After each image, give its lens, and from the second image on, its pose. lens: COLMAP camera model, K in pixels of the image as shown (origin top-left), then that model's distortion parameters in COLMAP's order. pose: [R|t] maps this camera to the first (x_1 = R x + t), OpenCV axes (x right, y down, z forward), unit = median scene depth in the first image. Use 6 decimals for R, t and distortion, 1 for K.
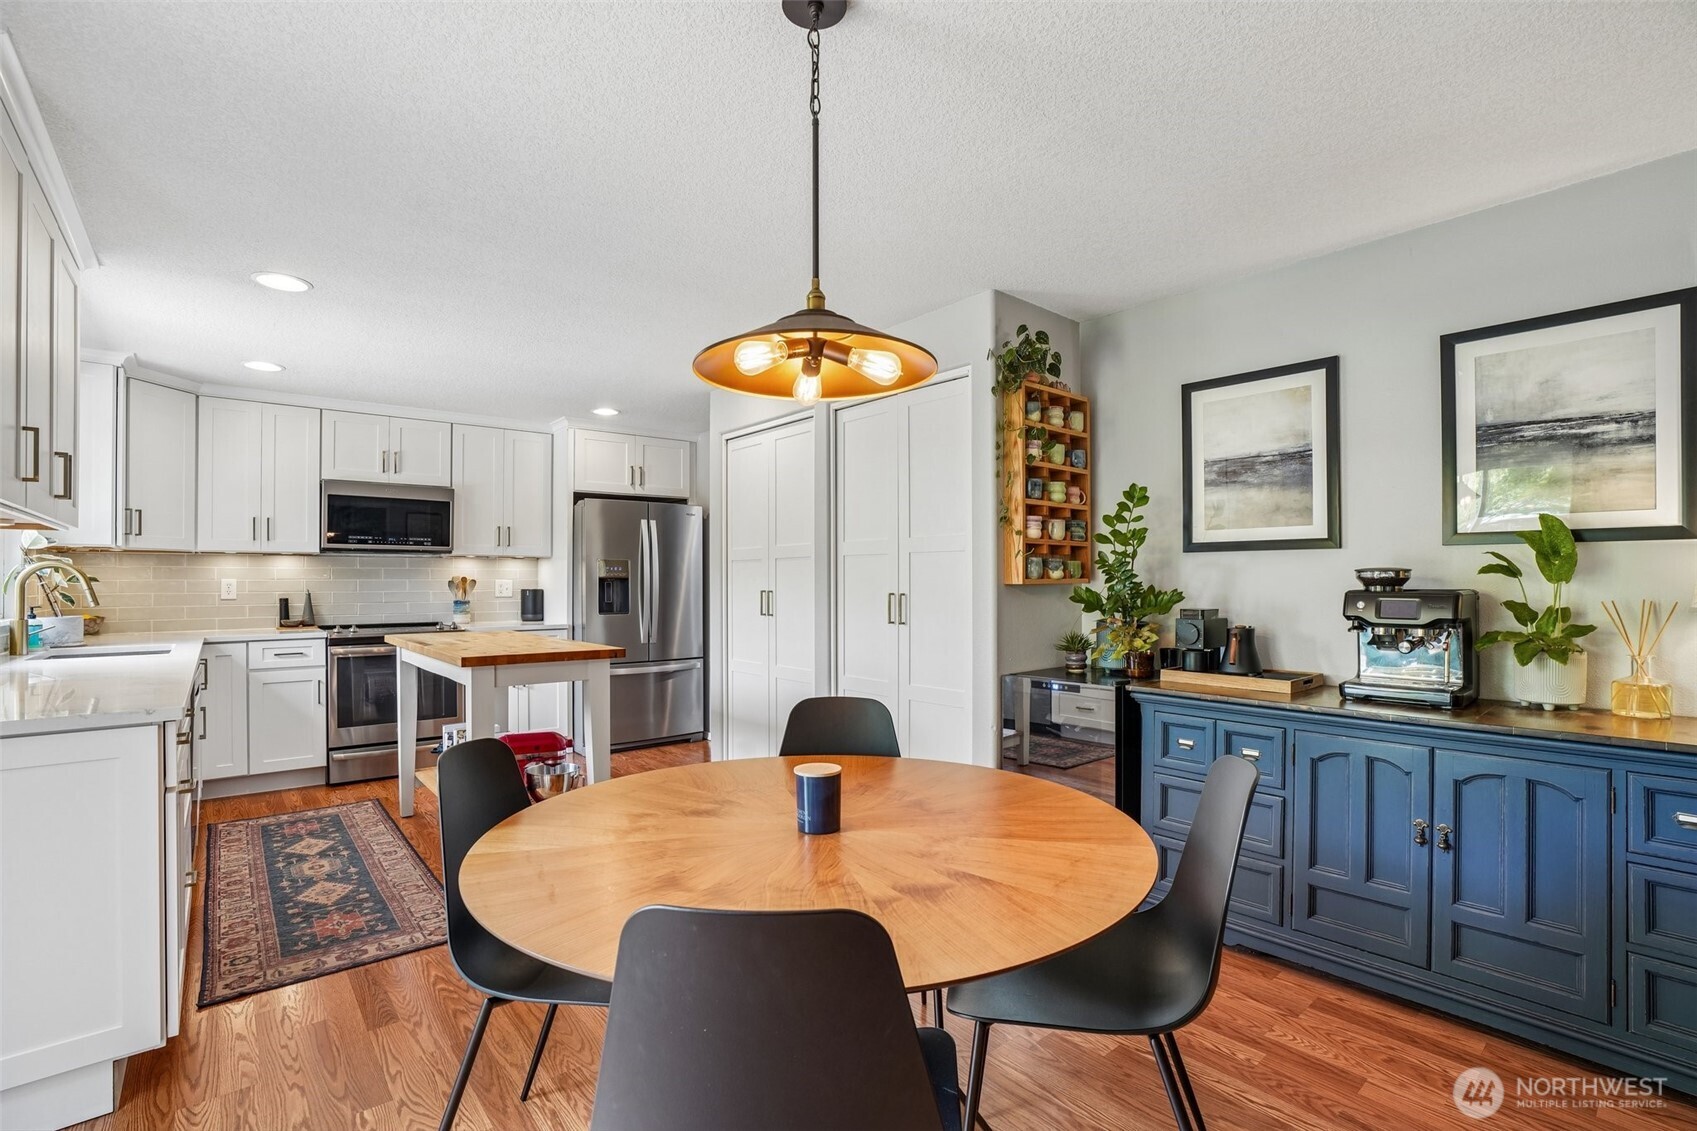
lens RADIAL K [[787.7, 0, 846.9], [0, 787.7, 577.7], [0, 0, 1]] dist [-0.059900, 0.021943]
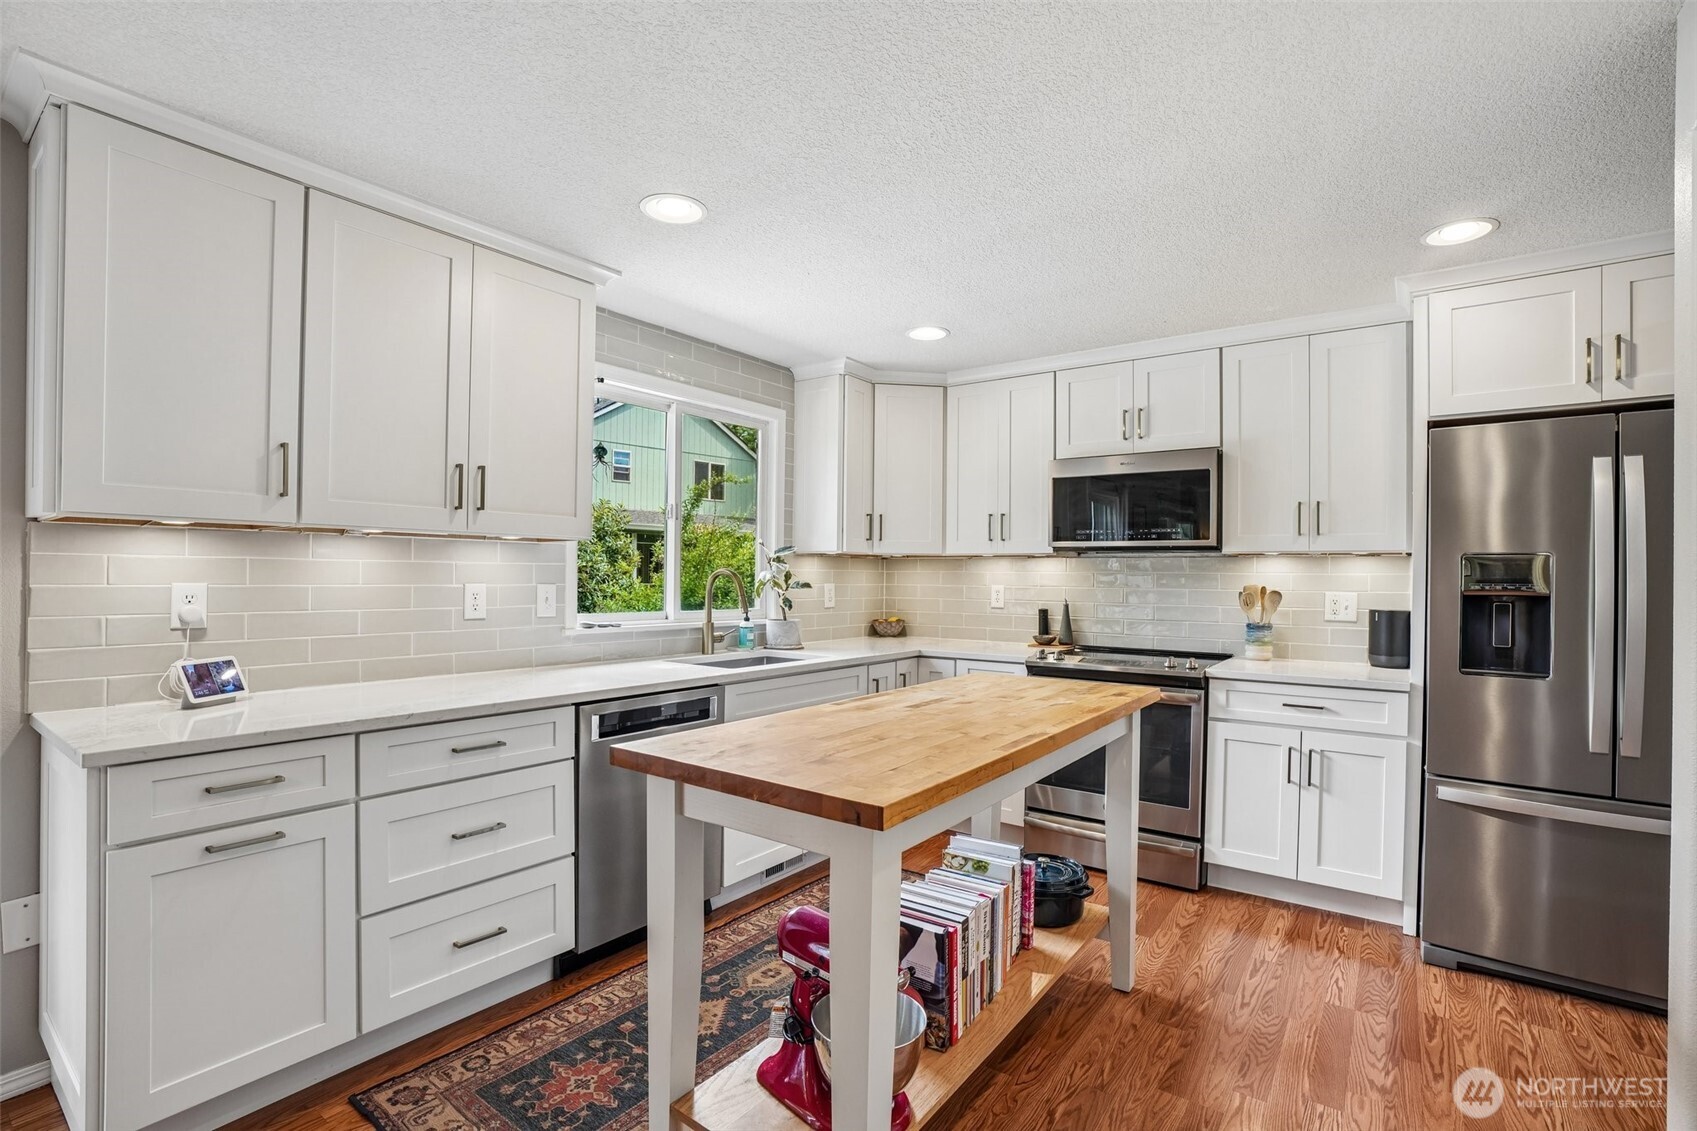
lens RADIAL K [[787.7, 0, 857.2], [0, 787.7, 574.9], [0, 0, 1]] dist [-0.059900, 0.021943]
pose [[0.238233, 0.004900, -0.971196, 0.051850], [-0.007210, 0.999969, 0.003277, -0.013403], [0.971181, 0.006221, 0.238261, 0.689752]]
